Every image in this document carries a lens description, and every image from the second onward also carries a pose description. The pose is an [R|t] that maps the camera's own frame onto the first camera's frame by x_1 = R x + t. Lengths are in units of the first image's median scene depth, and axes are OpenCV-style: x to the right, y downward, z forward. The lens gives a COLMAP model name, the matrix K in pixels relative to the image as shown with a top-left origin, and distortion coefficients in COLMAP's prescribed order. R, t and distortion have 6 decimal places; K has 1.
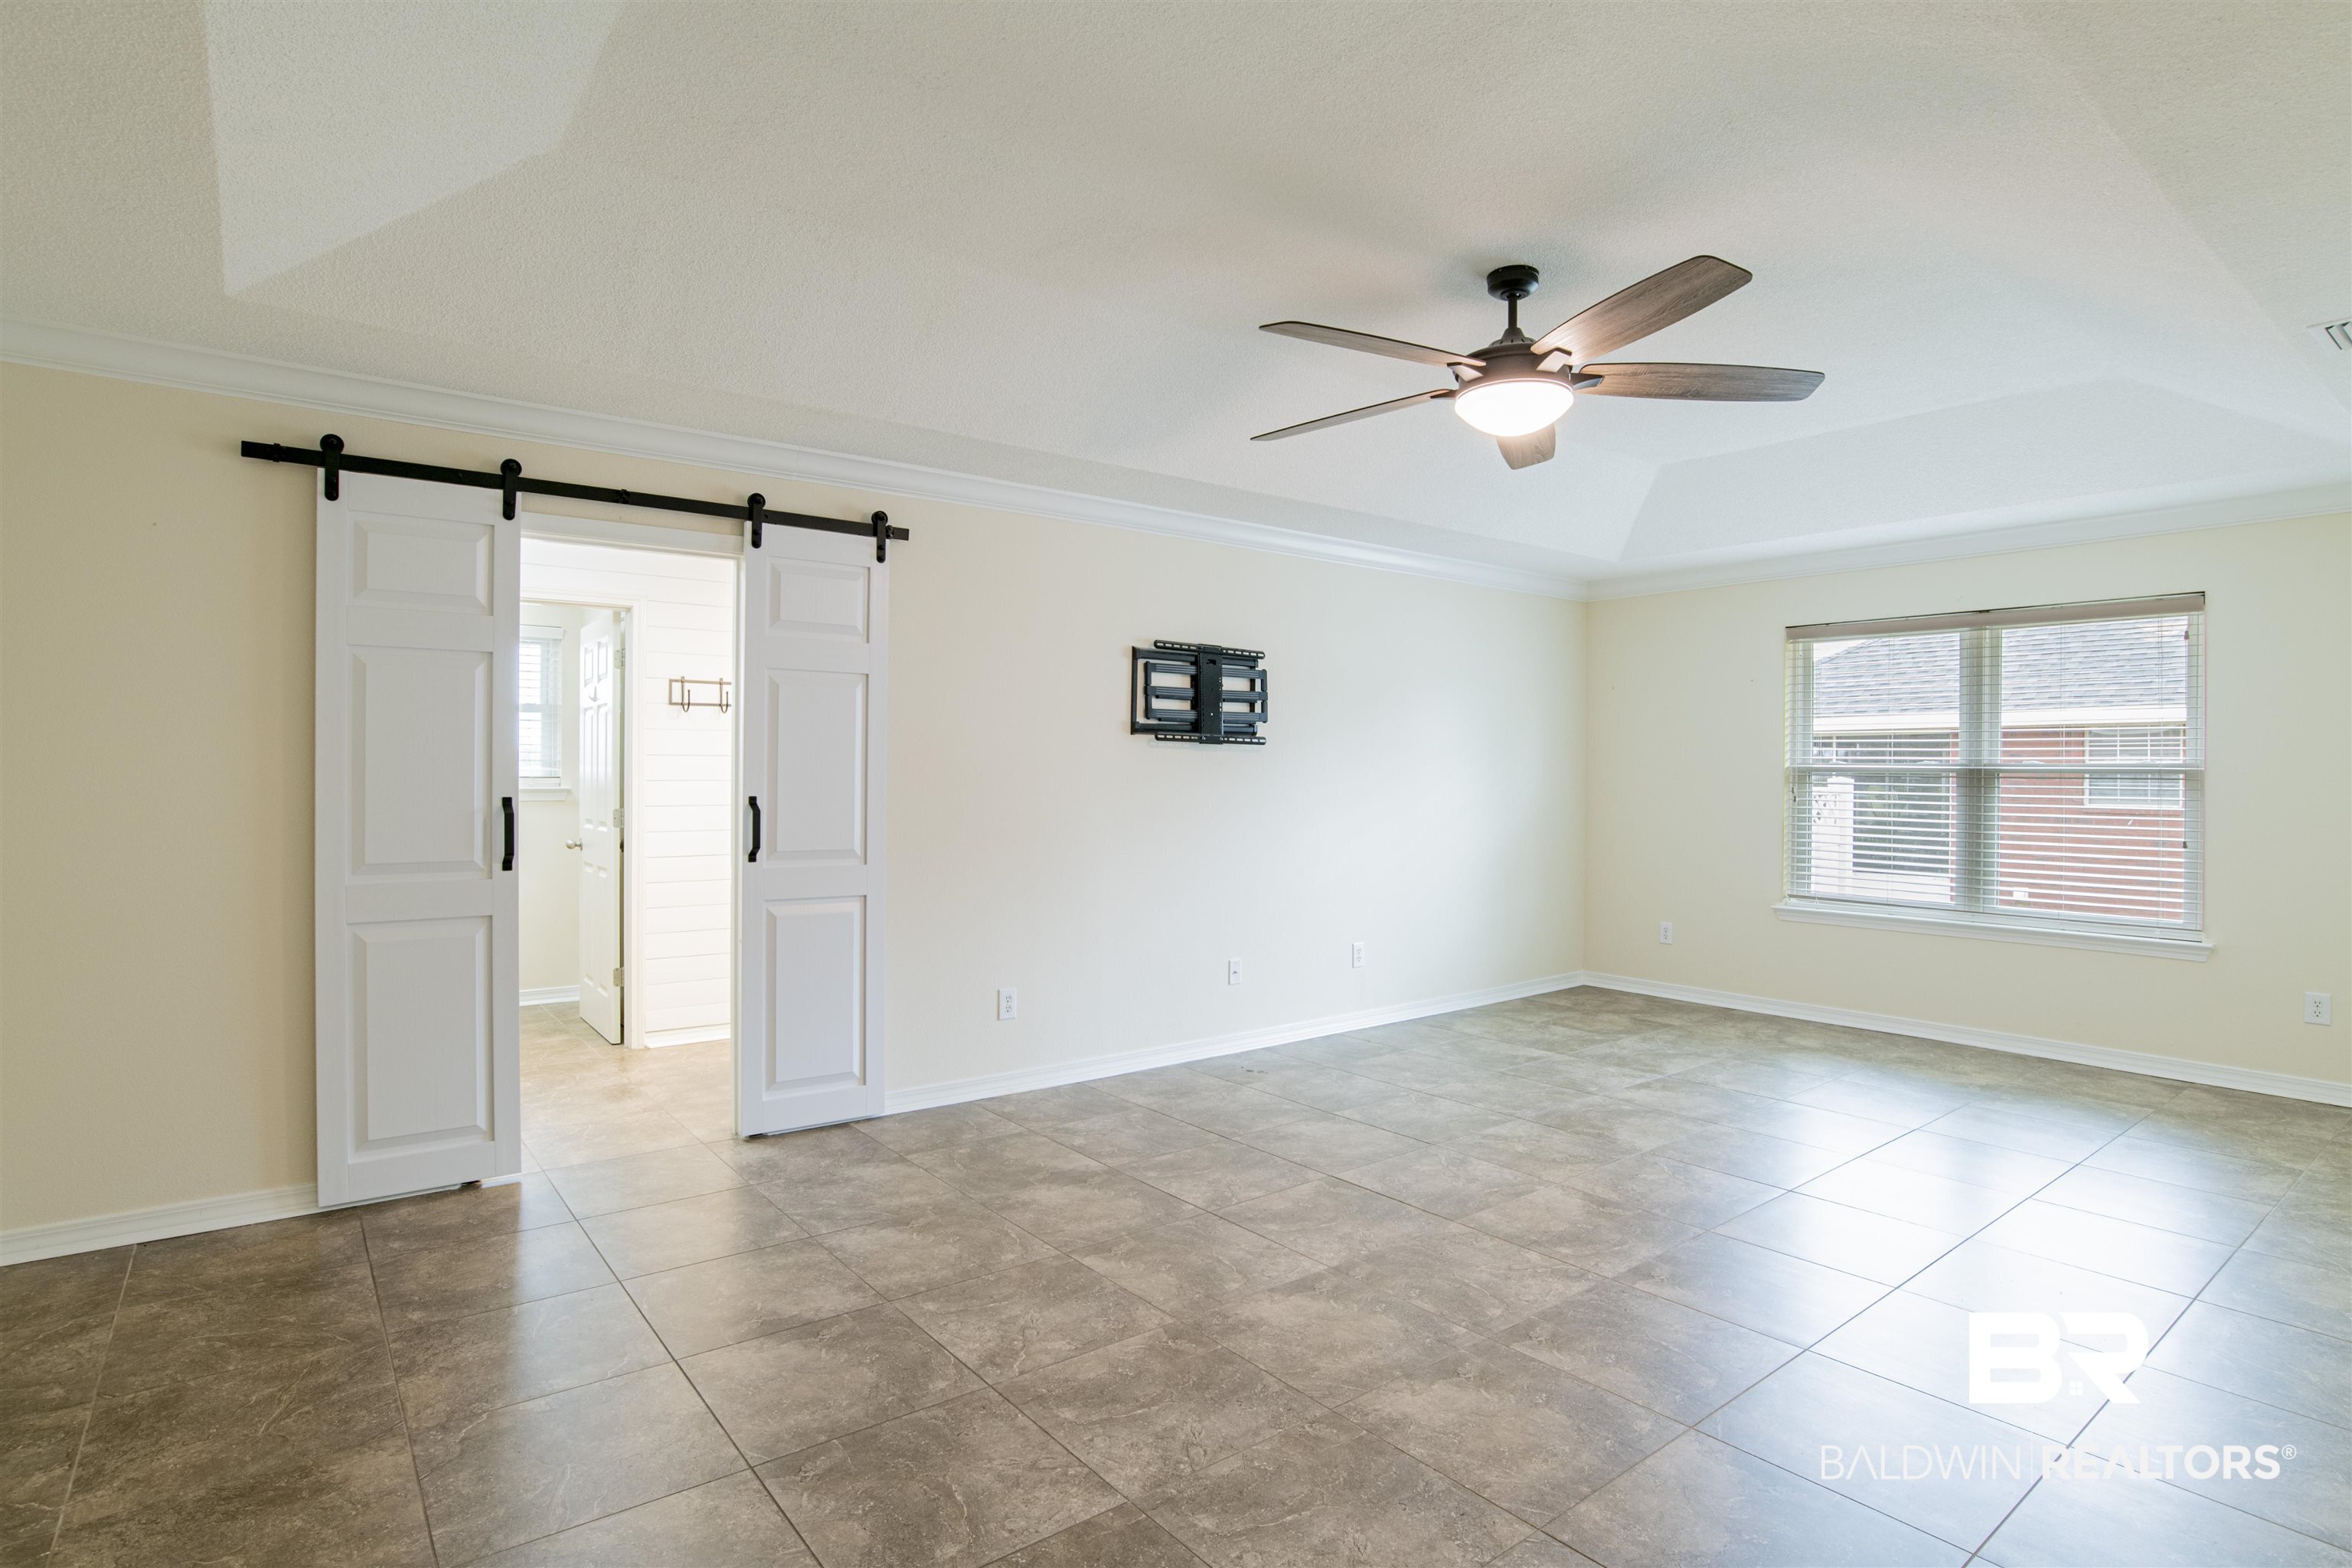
lens RADIAL K [[1208.4, 0, 1171.1], [0, 1208.4, 787.1], [0, 0, 1]] dist [-0.058278, 0.019548]
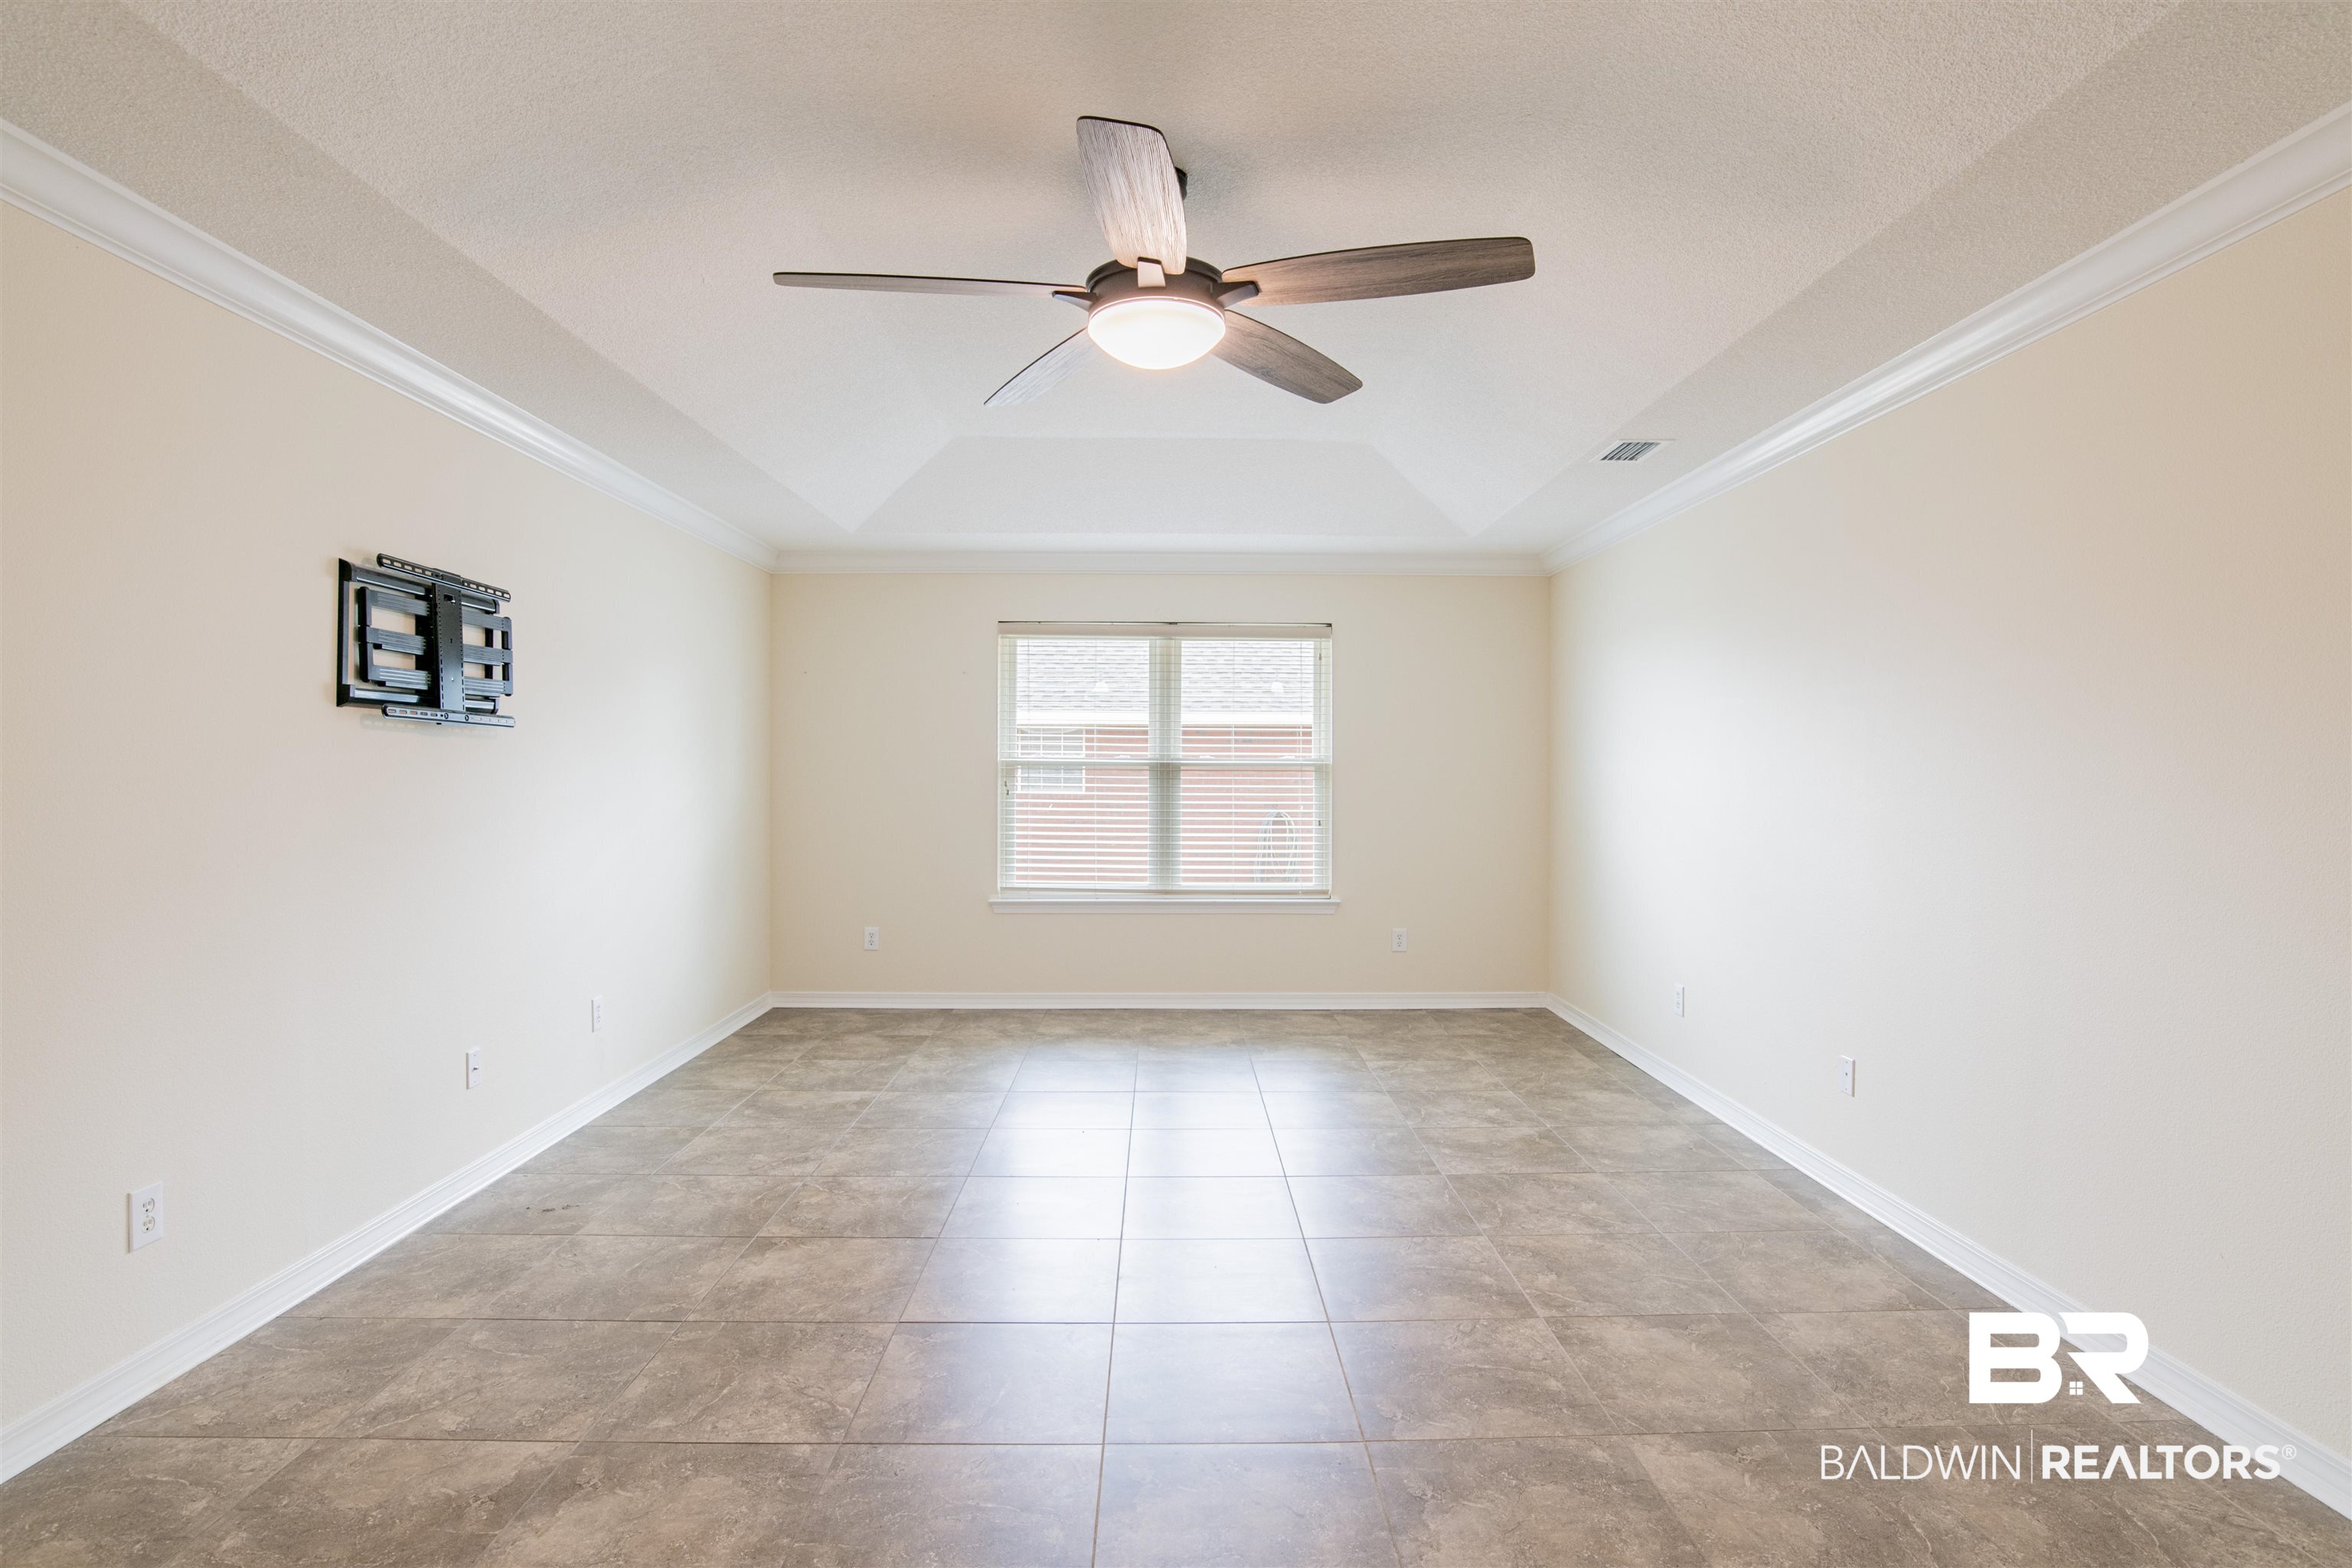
lens RADIAL K [[1208.4, 0, 1270.9], [0, 1208.4, 788.3], [0, 0, 1]] dist [-0.058278, 0.019548]
pose [[0.591588, -0.016664, 0.806068, -0.217664], [0.010157, 0.999861, 0.013216, -0.005803], [-0.806176, 0.000368, 0.591675, 0.272565]]
